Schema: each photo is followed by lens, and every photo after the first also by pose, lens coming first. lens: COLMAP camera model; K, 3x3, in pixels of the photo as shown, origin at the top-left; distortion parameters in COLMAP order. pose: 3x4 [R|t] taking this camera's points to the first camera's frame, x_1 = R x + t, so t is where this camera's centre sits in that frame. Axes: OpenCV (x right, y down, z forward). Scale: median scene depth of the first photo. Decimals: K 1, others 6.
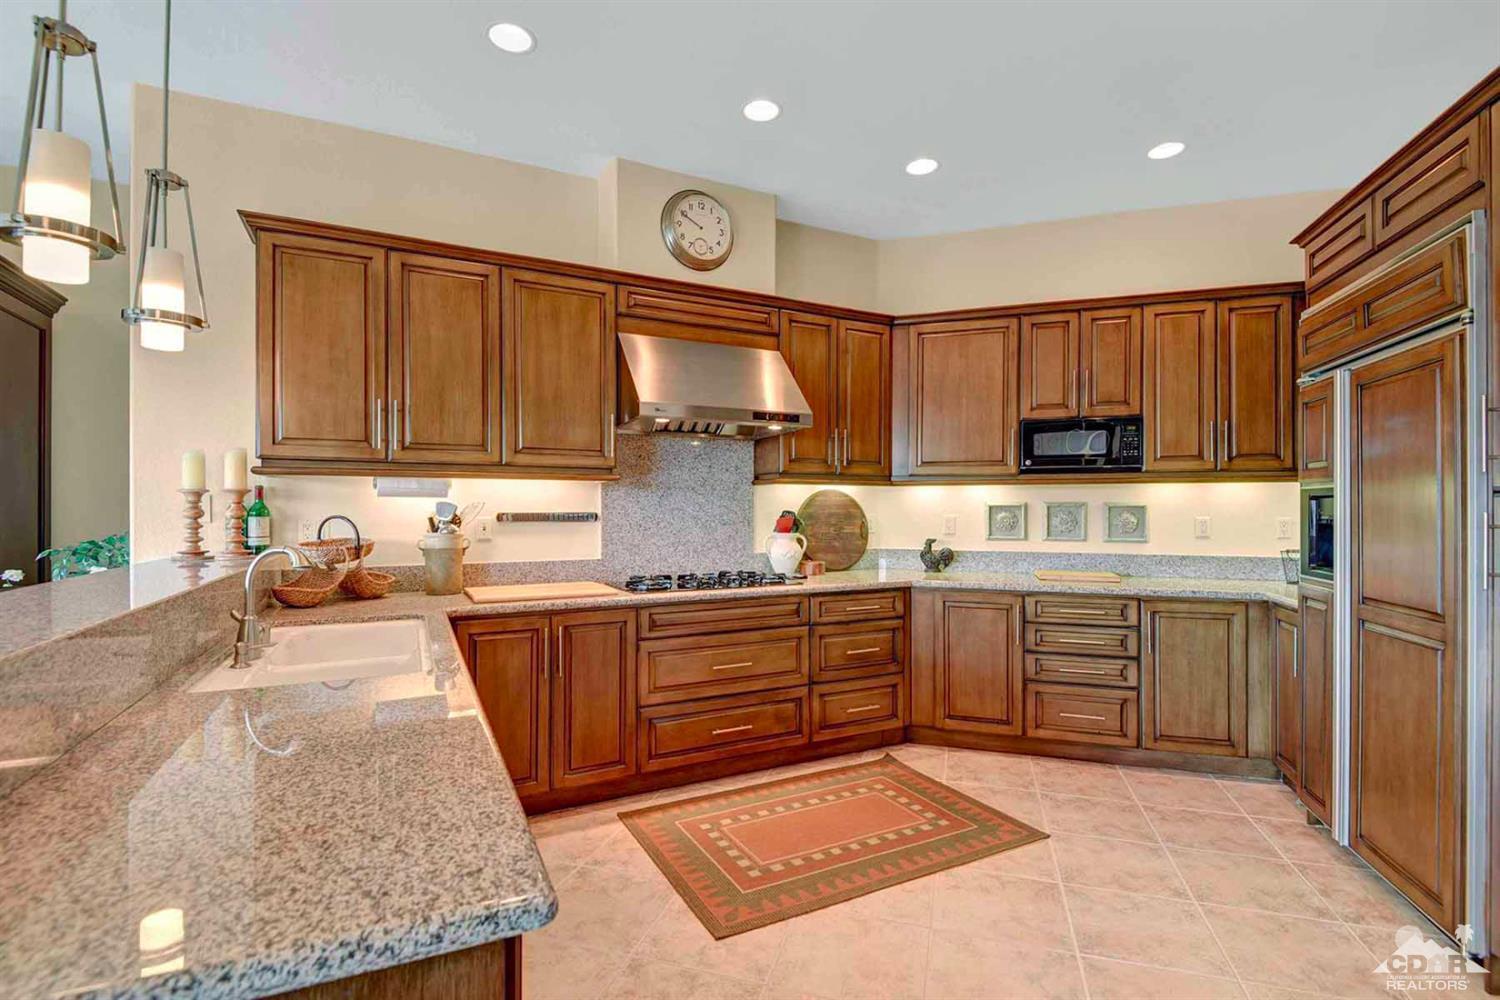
lens RADIAL K [[683.5, 0, 752.1], [0, 683.5, 513.9], [0, 0, 1]] dist [0.002079, -0.014588]
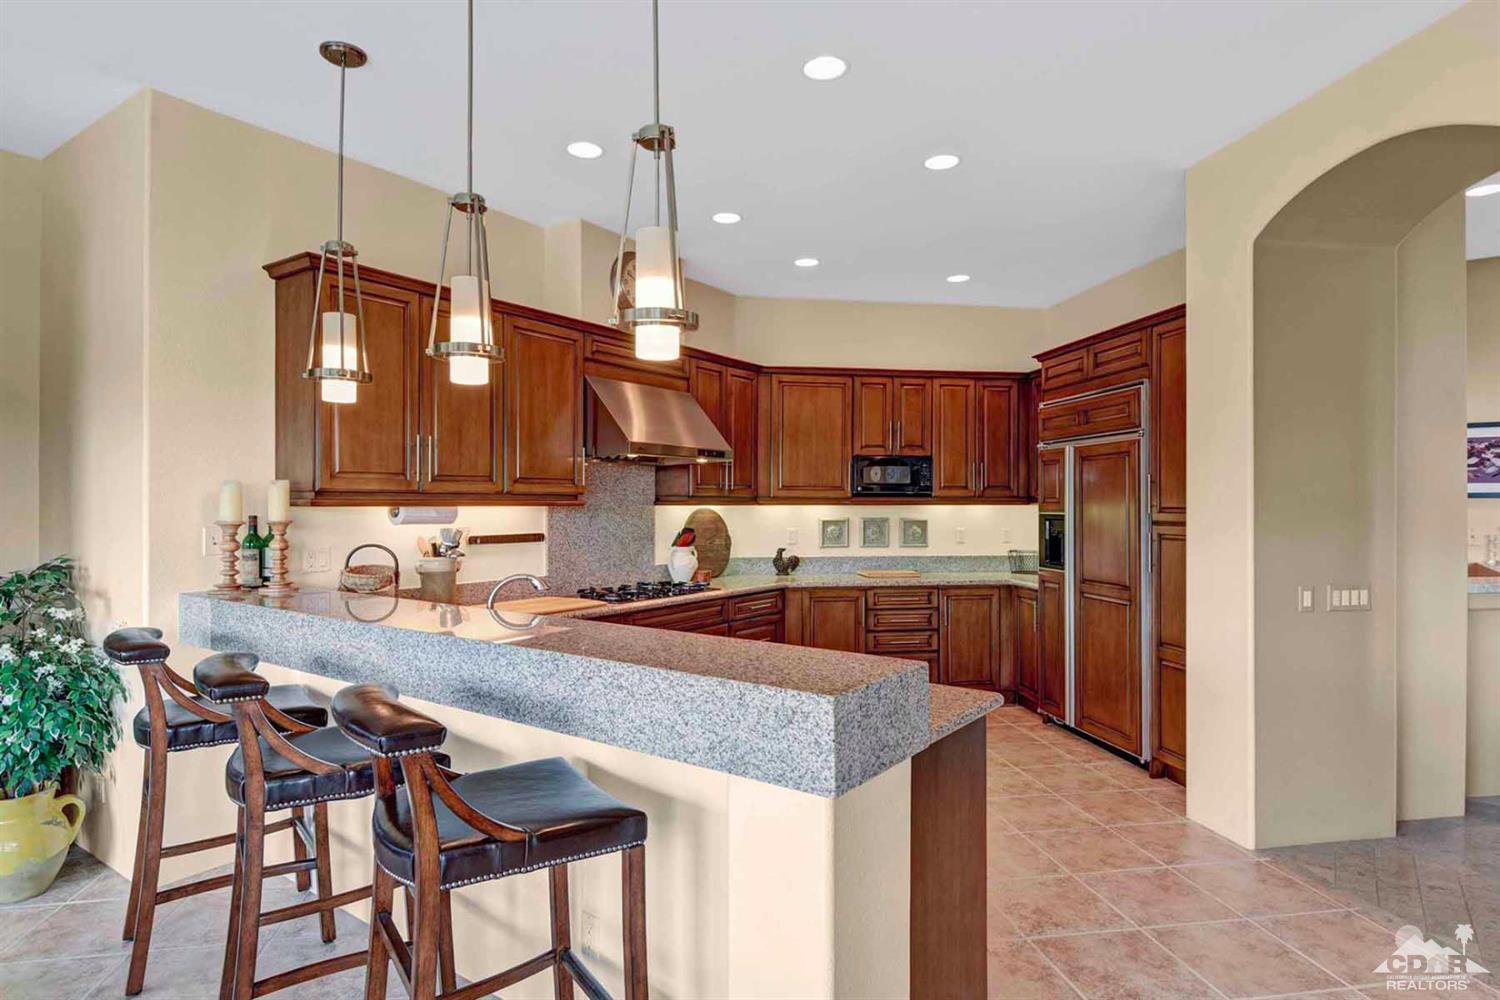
lens RADIAL K [[861.8, 0, 693.5], [0, 861.8, 506.0], [0, 0, 1]] dist [0.000321, 0.000414]
pose [[0.888398, -0.004512, 0.459052, -0.660375], [0.003487, 0.999989, 0.003082, -0.049723], [-0.459061, -0.001137, 0.888404, -0.334739]]
